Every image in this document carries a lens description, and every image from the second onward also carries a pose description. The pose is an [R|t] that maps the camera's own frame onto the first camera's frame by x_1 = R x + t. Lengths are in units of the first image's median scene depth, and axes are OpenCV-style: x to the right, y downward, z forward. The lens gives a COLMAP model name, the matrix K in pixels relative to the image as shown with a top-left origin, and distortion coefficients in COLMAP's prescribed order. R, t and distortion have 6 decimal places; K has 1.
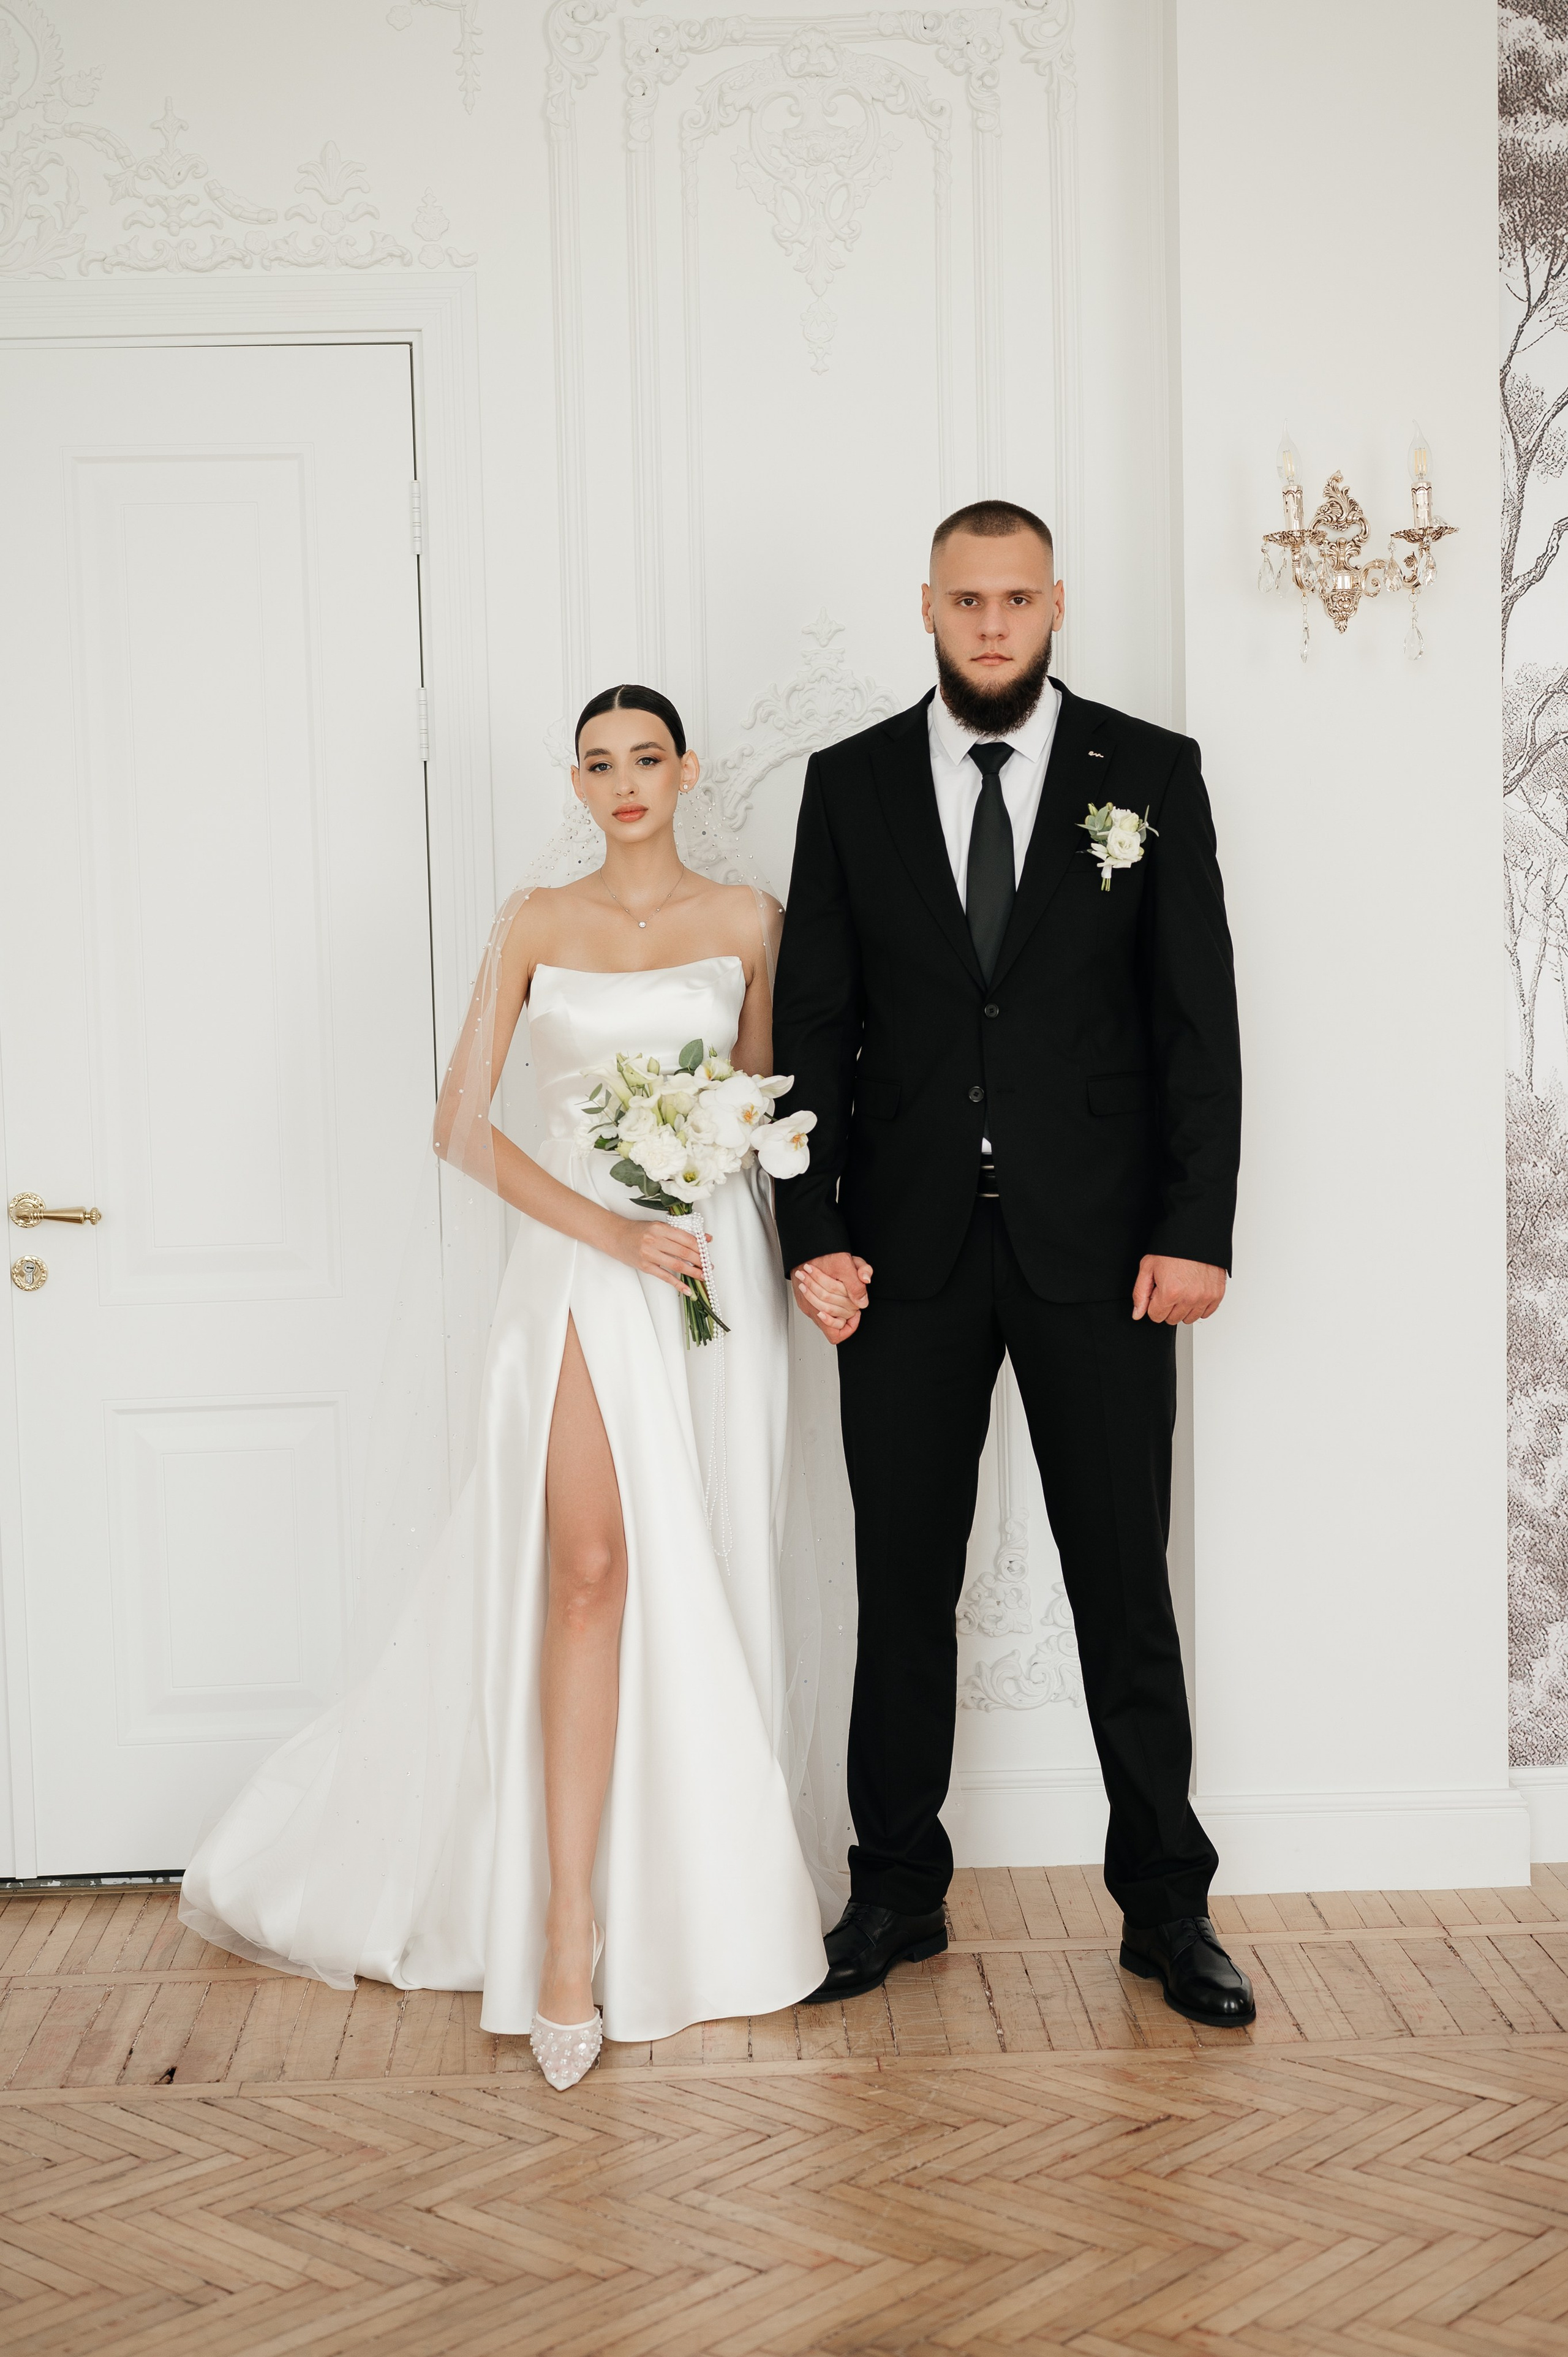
lens RADIAL K [[3359.3, 0, 774.4], [0, 3359.3, 1182.7], [0, 0, 1]] dist [0.016279, -0.010215]
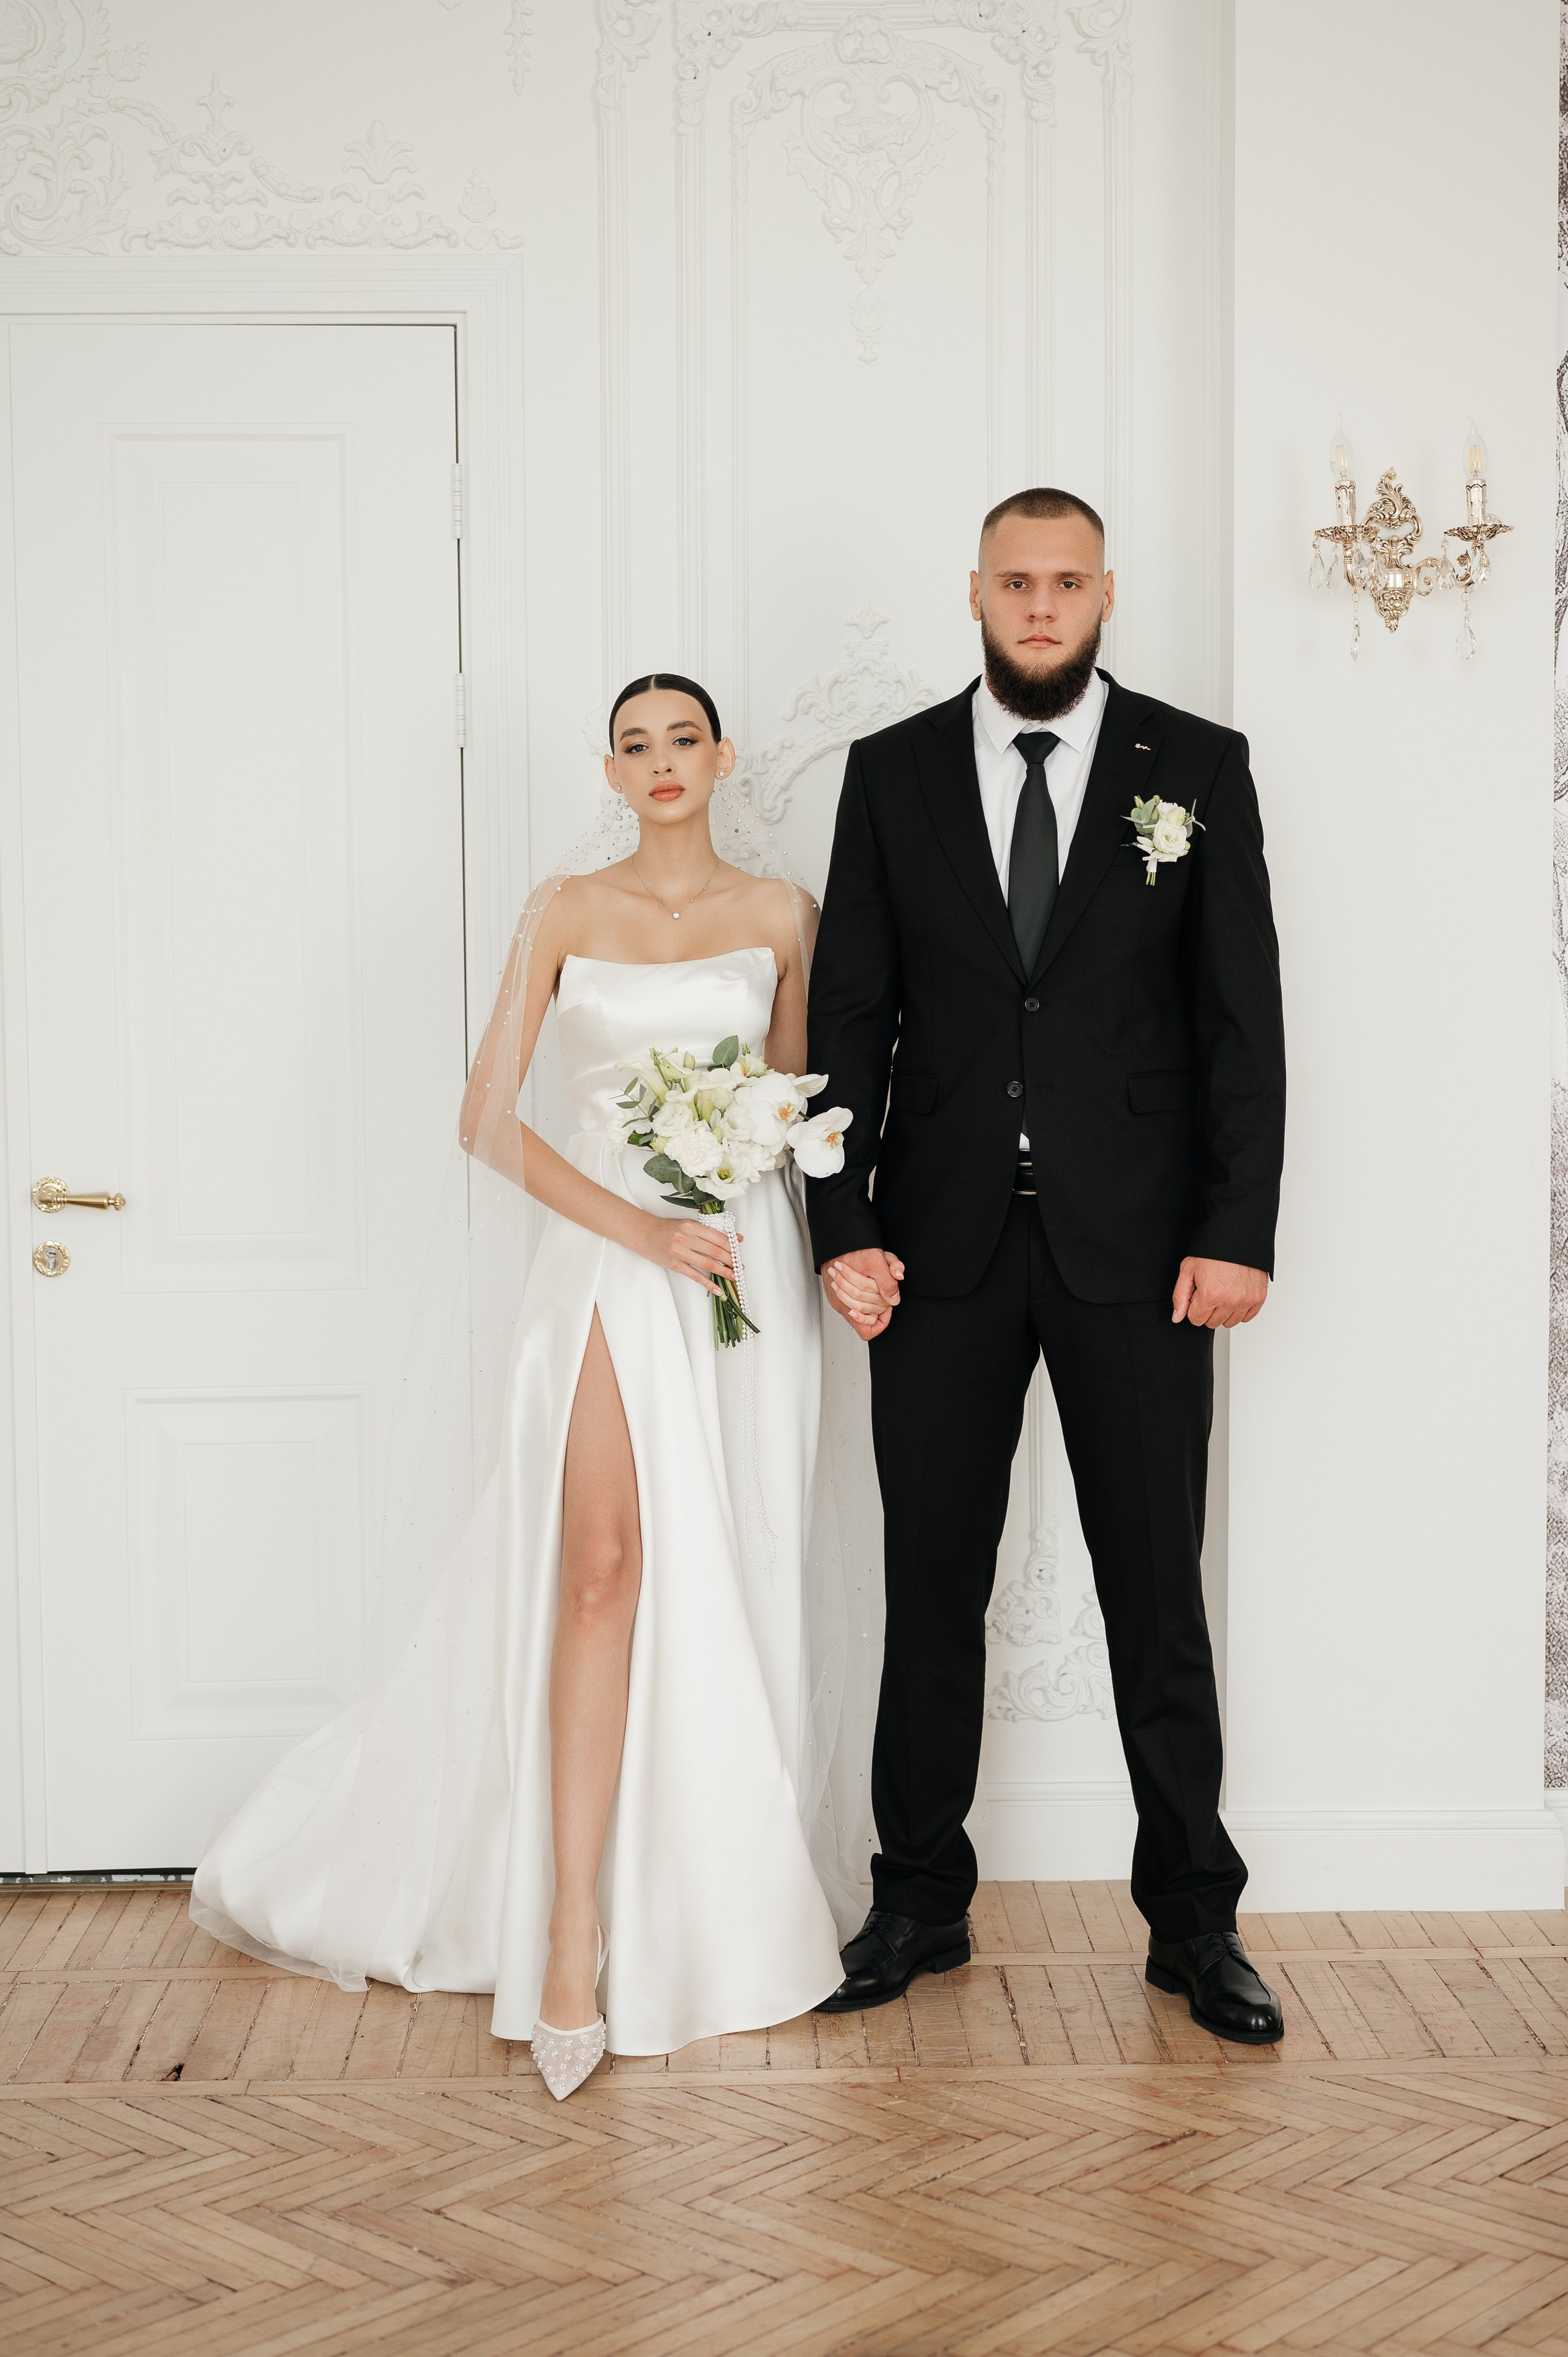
lens RADIAL K [[3363.1, 0, 784.0], [0, 3363.1, 1178.5], [0, 0, 1]] dist [0.005991, 0.024245]
pose [[0.999827, 0.017637, -0.005876, -0.001263], [-0.017700, 0.999785, -0.010821, 0.011593], [0.005684, 0.010923, 0.999924, 0.014946]]
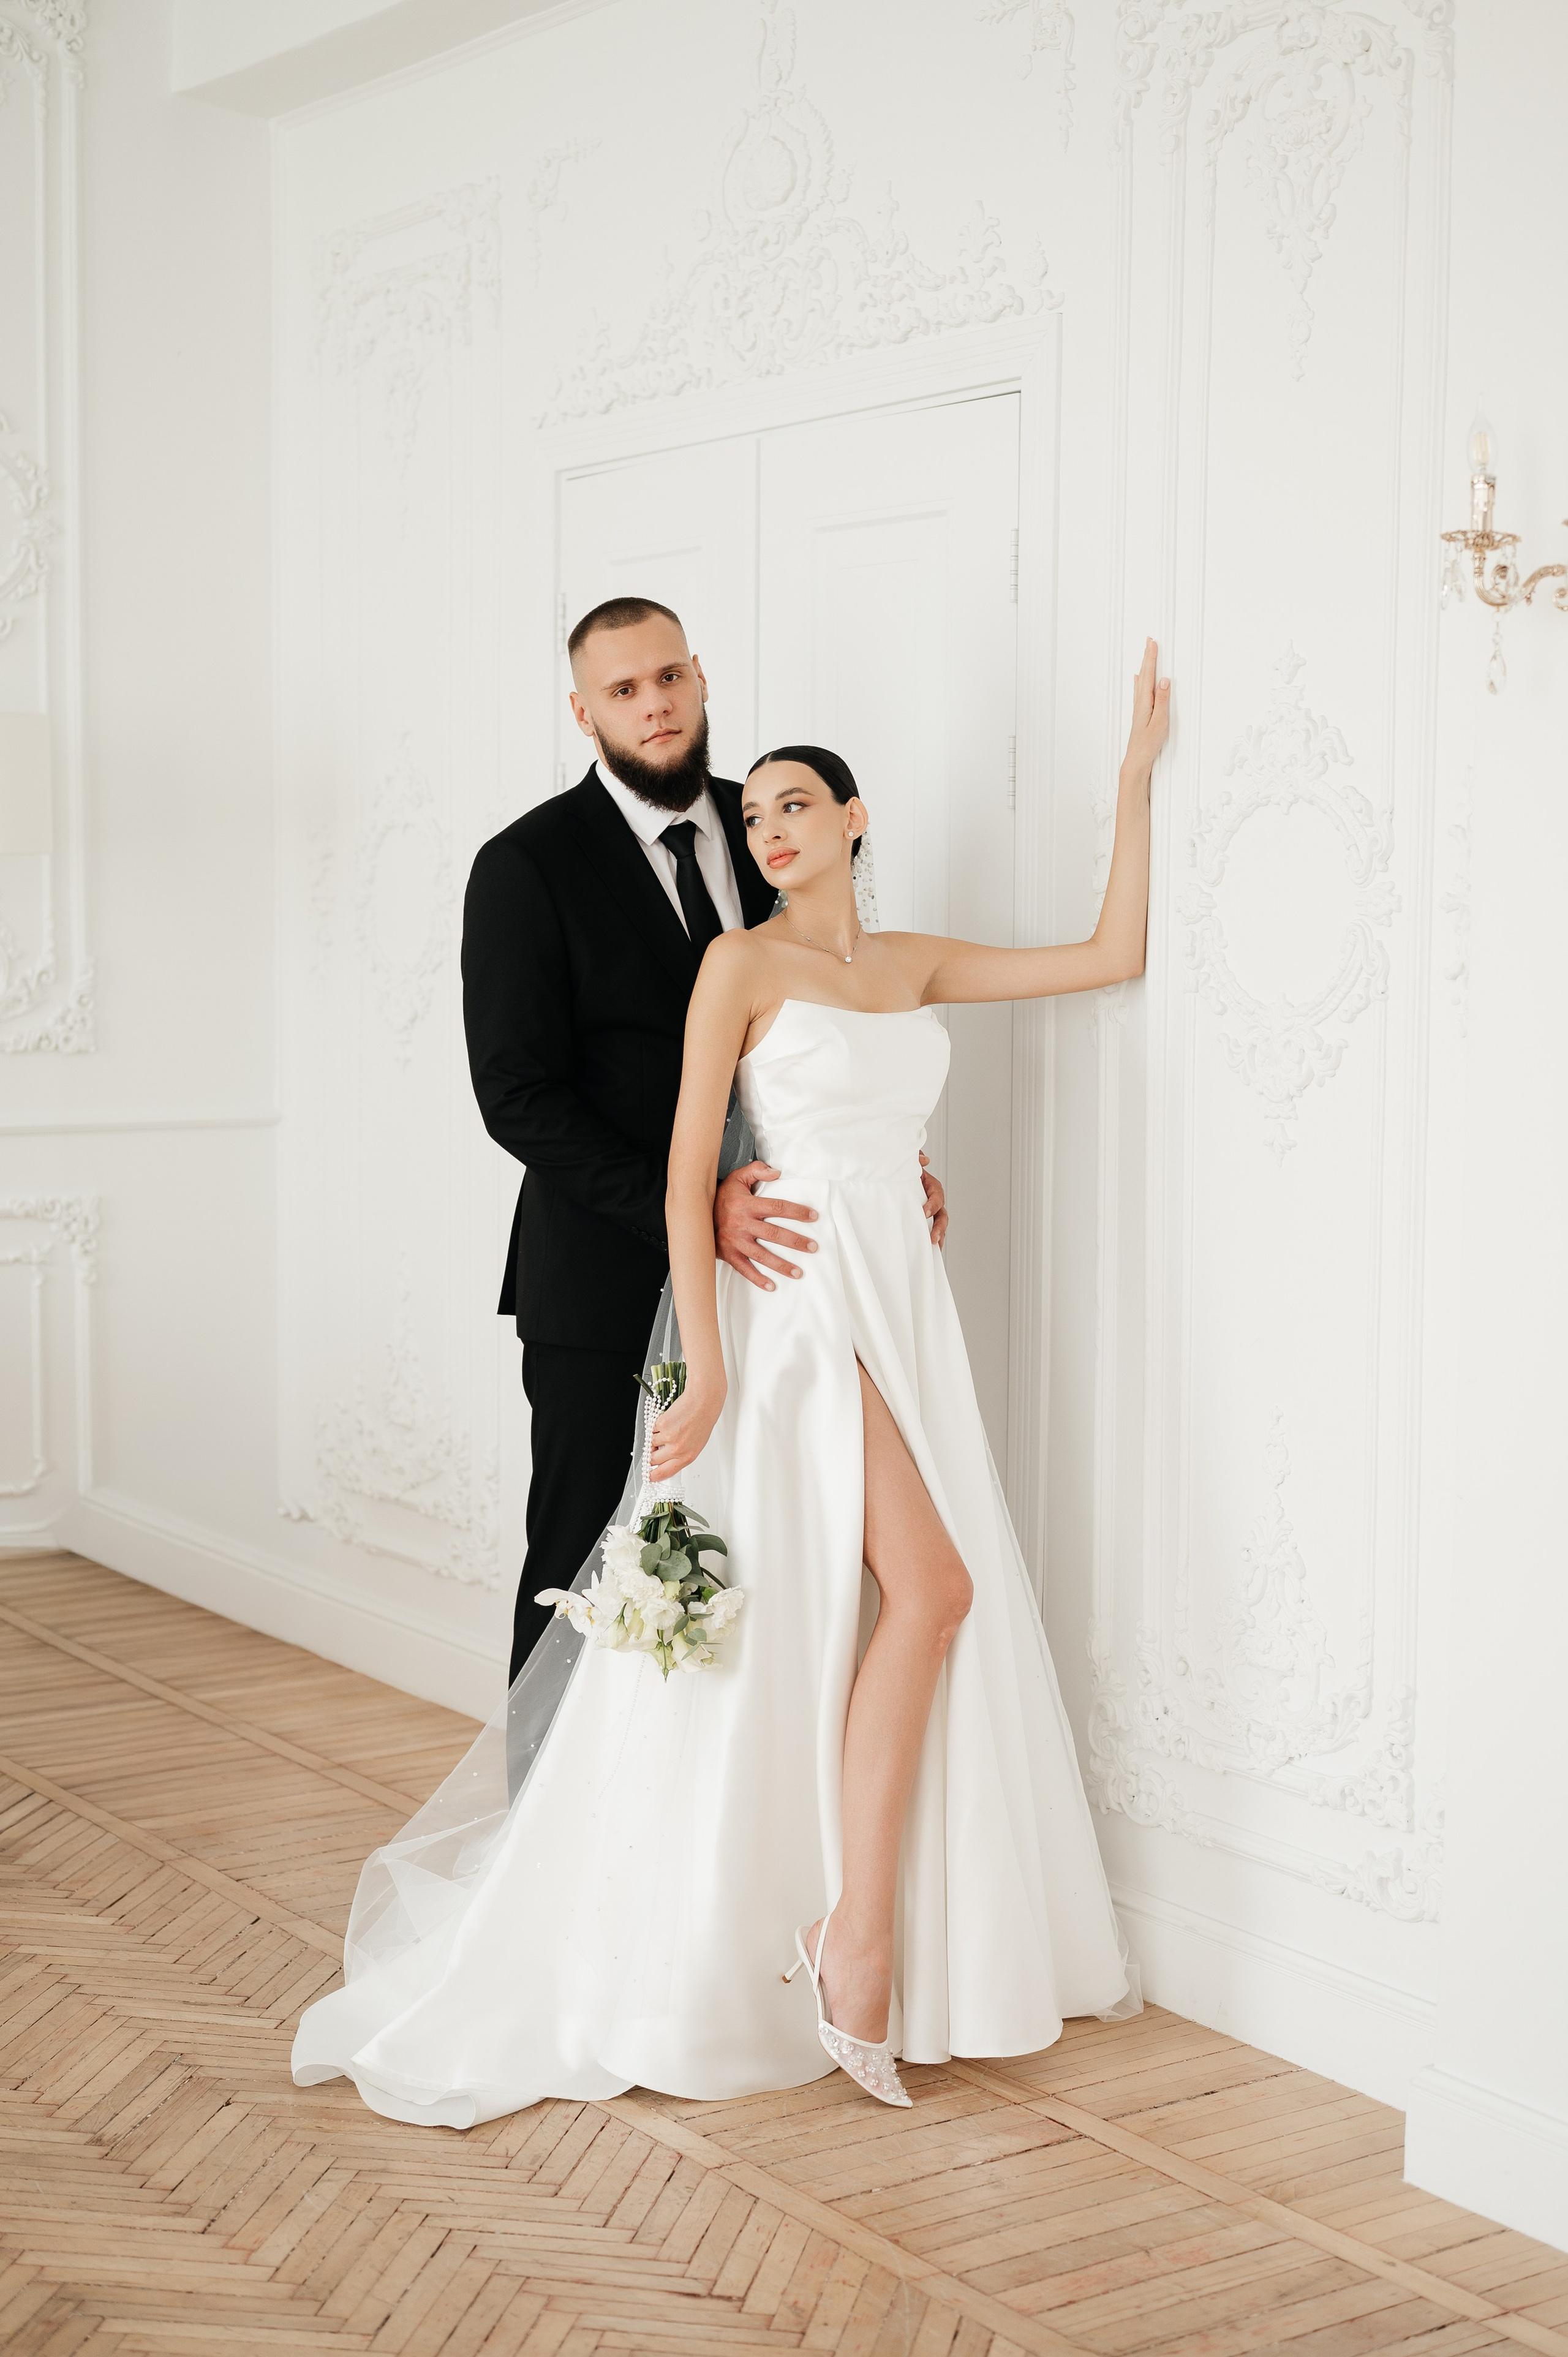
lens RADIAL K [[3418.1, 0, 784.0], [0, 3418.1, 1178.5], [0, 0, 1]] dist [-0.008268, -0.012664]
pose [[0.523161, 0.099282, -0.846431, 0.820824], [-0.082958, 0.994407, 0.065364, -0.086508], [0.848186, 0.036023, 0.528472, 0.459931]]
